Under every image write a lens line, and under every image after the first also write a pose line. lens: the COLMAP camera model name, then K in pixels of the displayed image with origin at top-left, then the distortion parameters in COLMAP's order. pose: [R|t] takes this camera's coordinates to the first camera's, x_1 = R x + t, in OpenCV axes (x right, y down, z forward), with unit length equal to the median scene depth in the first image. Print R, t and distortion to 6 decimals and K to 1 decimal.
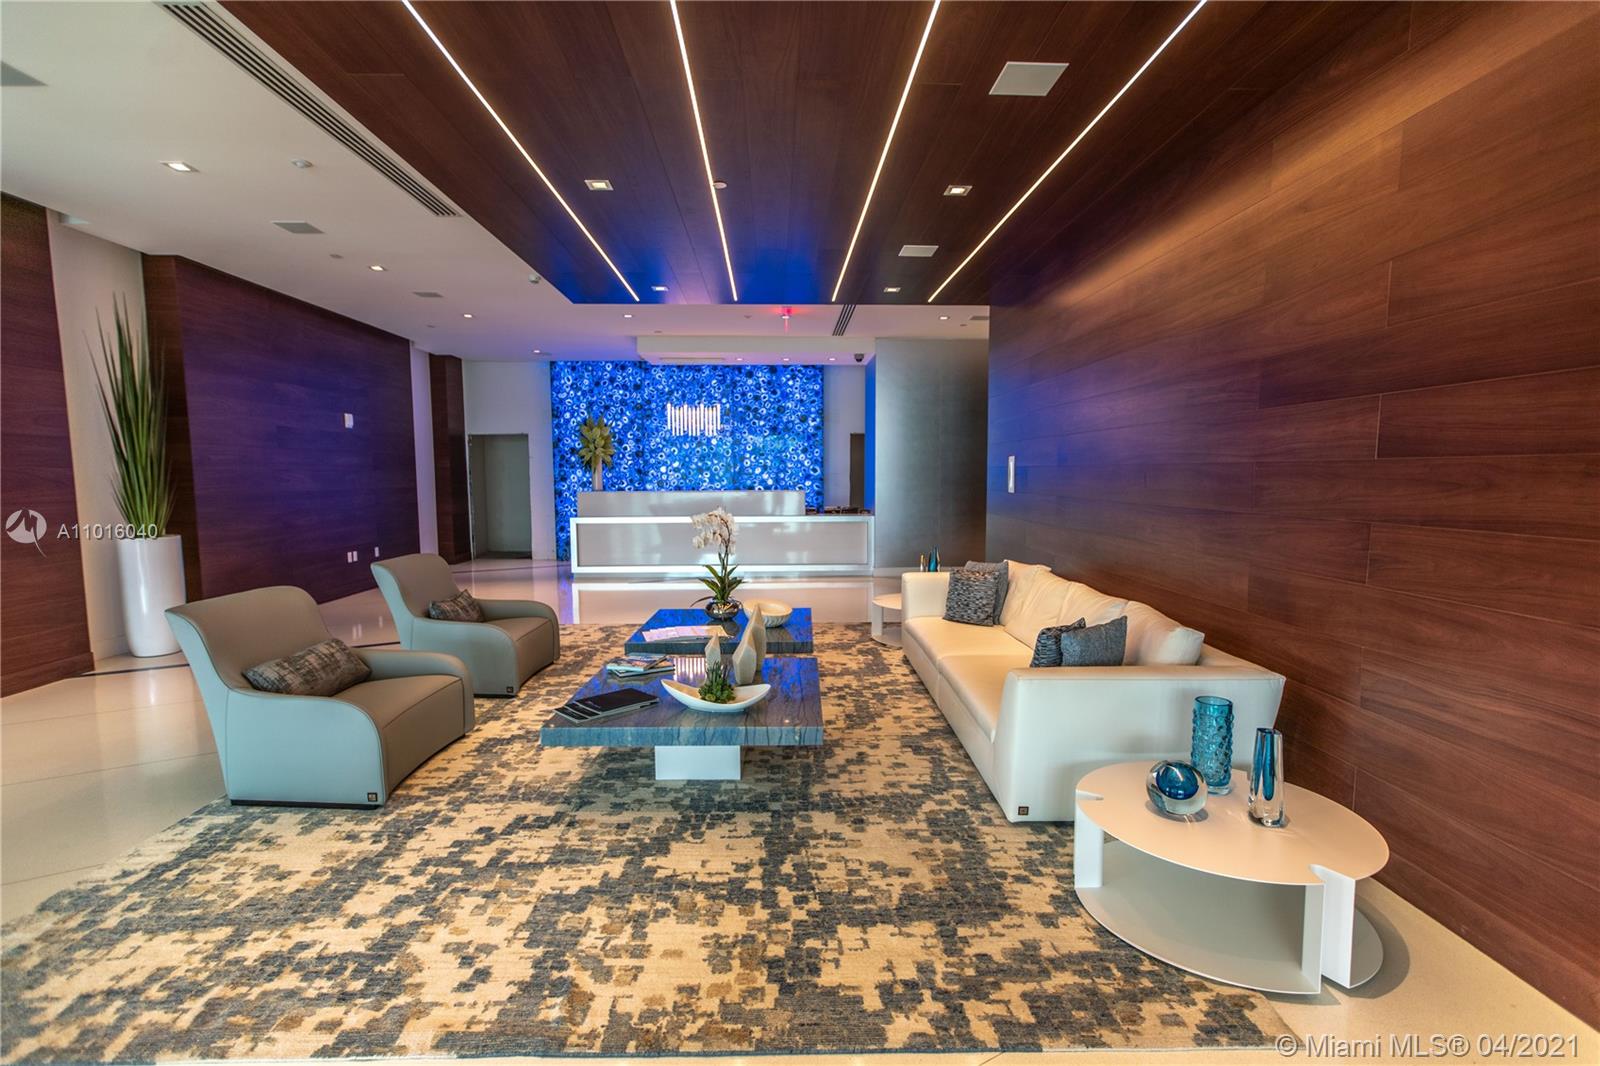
lens RADIAL K [[713.7, 0, 799.1], [0, 713.7, 537.6], [0, 0, 1]] dist [0.000460, 0.001710]
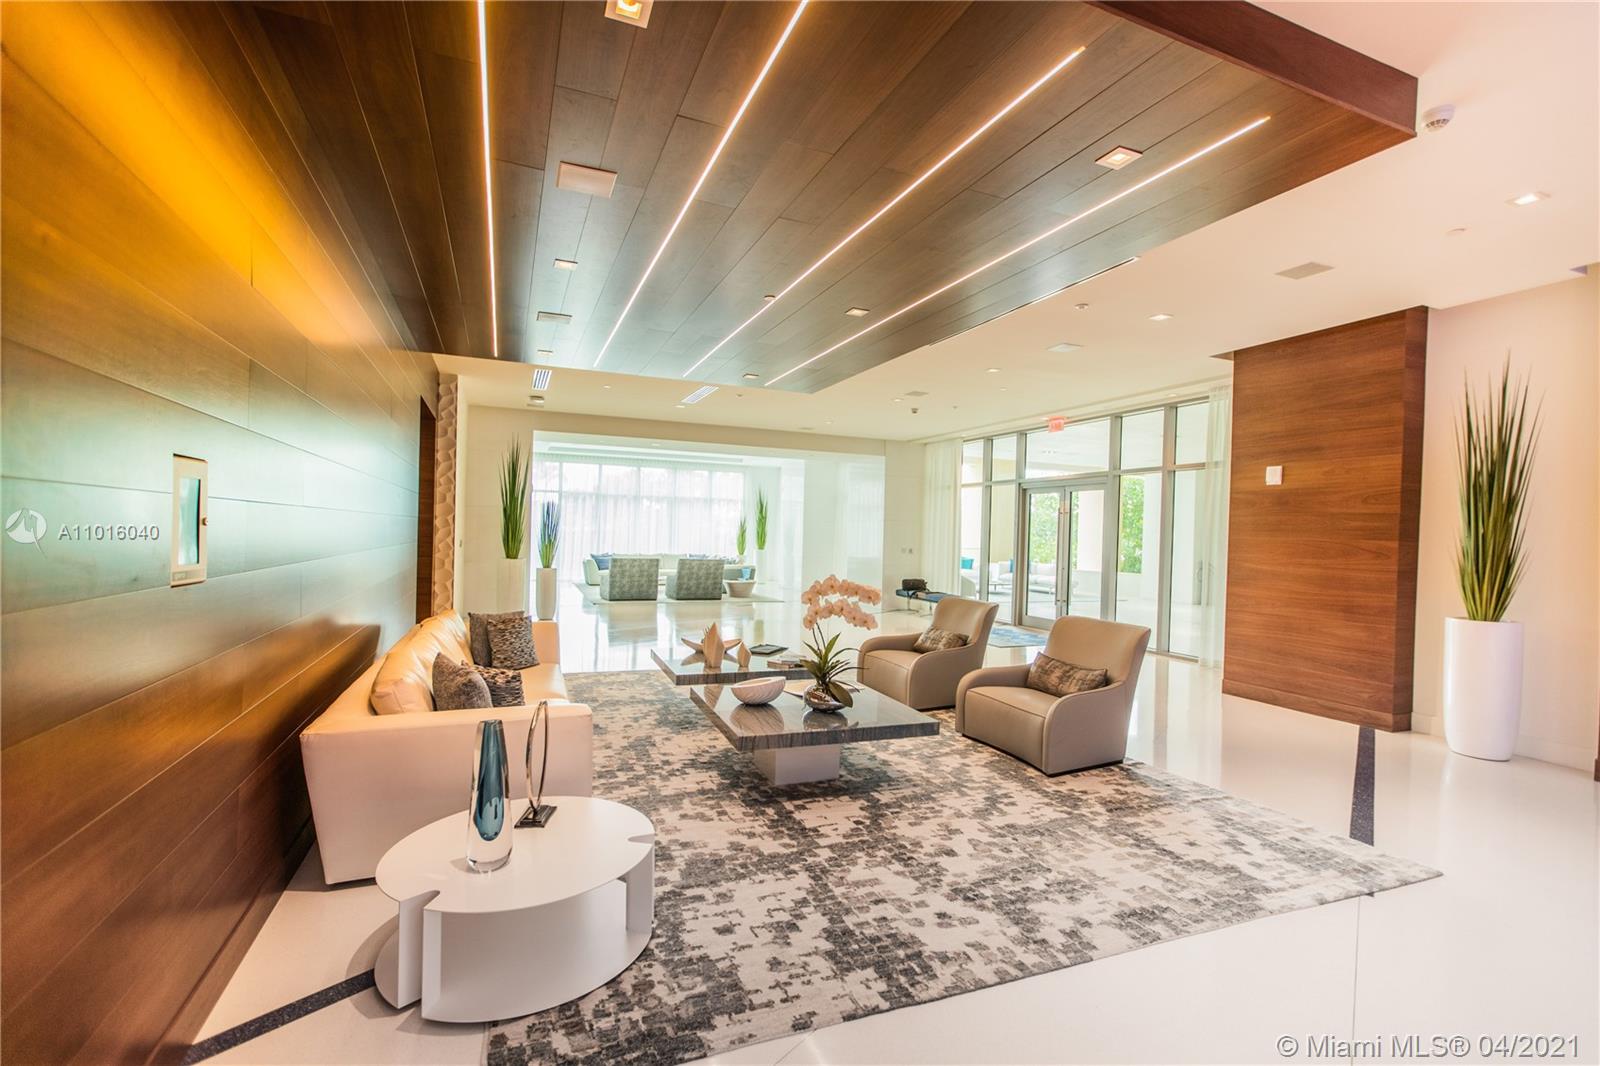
lens RADIAL K [[713.7, 0, 796.3], [0, 713.7, 538.7], [0, 0, 1]] dist [0.000460, 0.001710]
pose [[-0.921732, -0.013764, -0.387584, 0.282903], [-0.052941, 0.994481, 0.090585, -0.110468], [0.384197, 0.104014, -0.917373, 1.319872]]
